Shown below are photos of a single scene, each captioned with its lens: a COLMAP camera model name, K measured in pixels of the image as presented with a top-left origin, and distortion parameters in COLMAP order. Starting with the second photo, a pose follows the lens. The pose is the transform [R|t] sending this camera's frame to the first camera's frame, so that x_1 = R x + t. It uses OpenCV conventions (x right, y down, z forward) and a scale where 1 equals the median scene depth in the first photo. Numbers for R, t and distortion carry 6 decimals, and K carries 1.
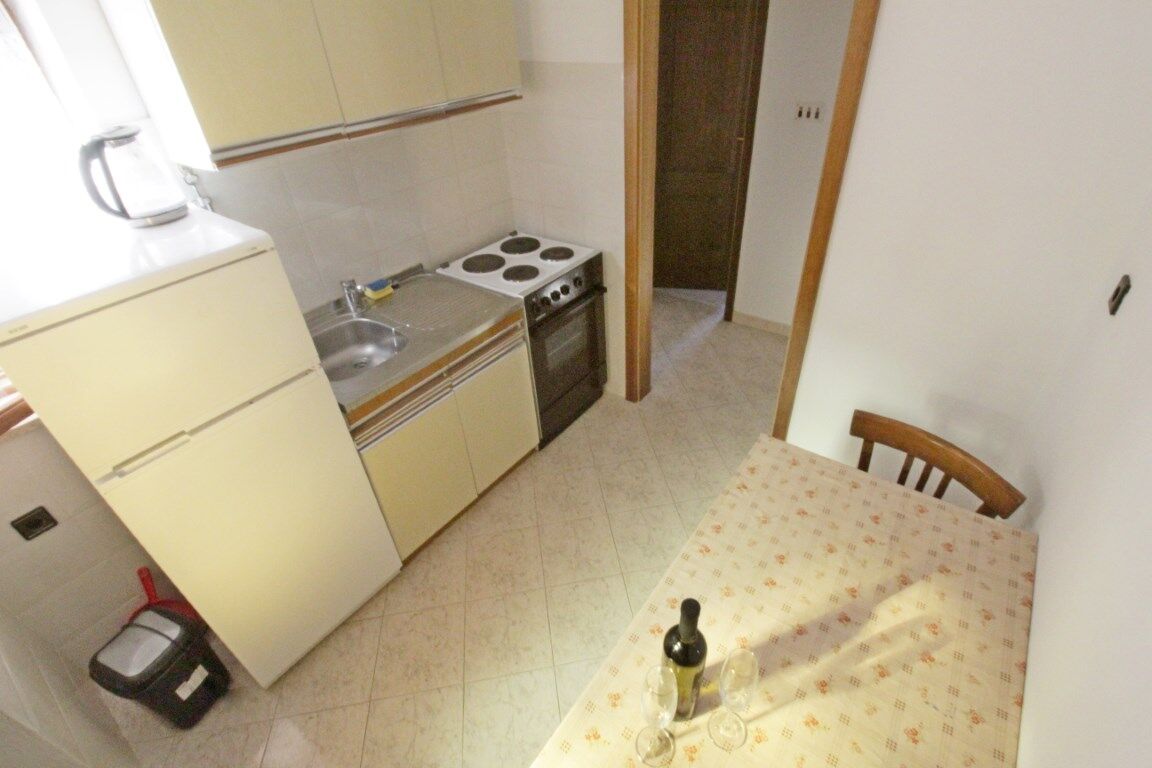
lens RADIAL K [[539.3, 0, 581.3], [0, 539.3, 388.4], [0, 0, 1]] dist [-0.003661, -0.010042]
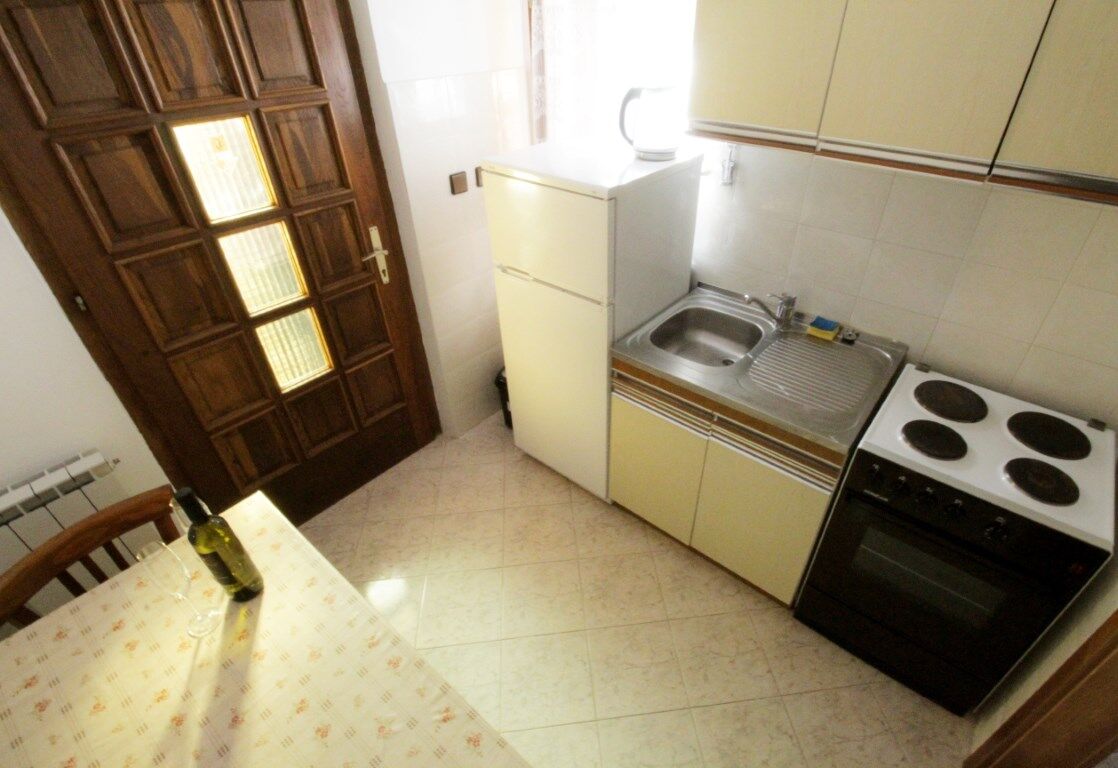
lens RADIAL K [[529.9, 0, 591.3], [0, 529.9, 379.8], [0, 0, 1]] dist [-0.013112, -0.003753]
pose [[-0.039493, 0.616215, -0.786587, 0.339242], [-0.581922, 0.625747, 0.519430, -0.338091], [0.812285, 0.478246, 0.333877, 0.429876]]
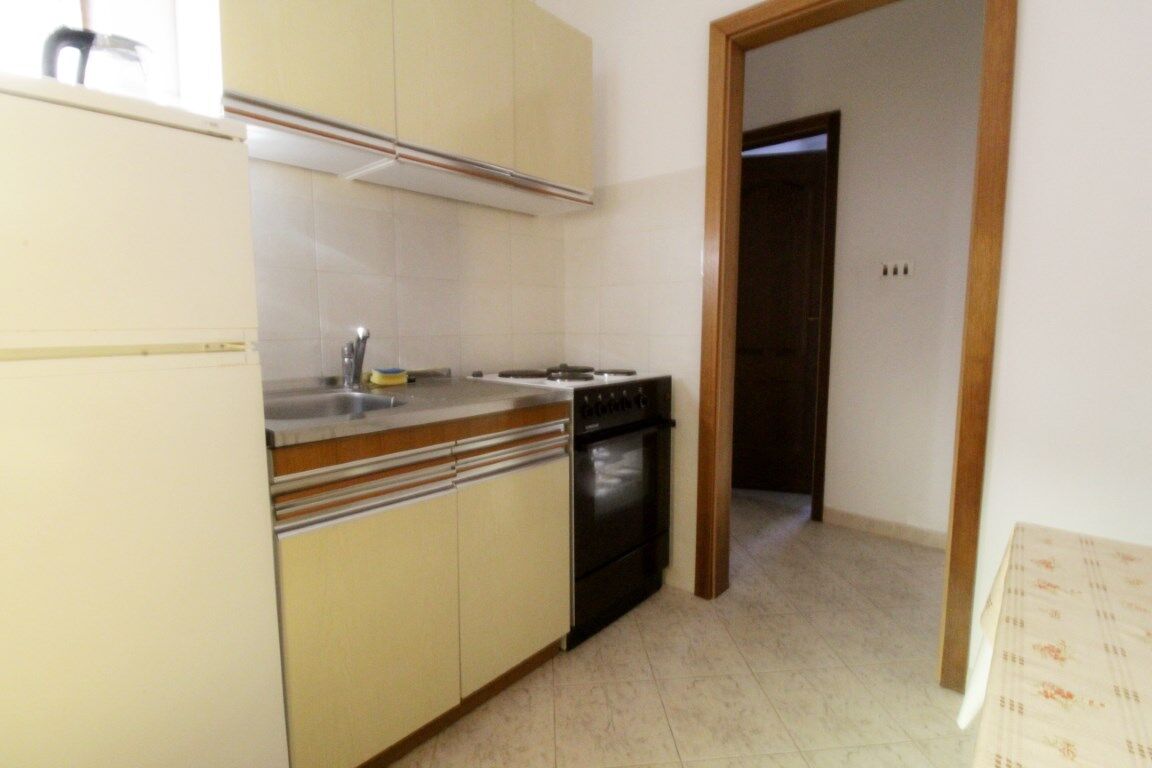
lens RADIAL K [[539.3, 0, 584.5], [0, 539.3, 381.1], [0, 0, 1]] dist [-0.003661, -0.010042]
pose [[0.995830, 0.061889, -0.067031, -0.038496], [-0.087000, 0.865382, -0.493502, 0.173291], [0.027465, 0.497276, 0.867158, 0.315638]]
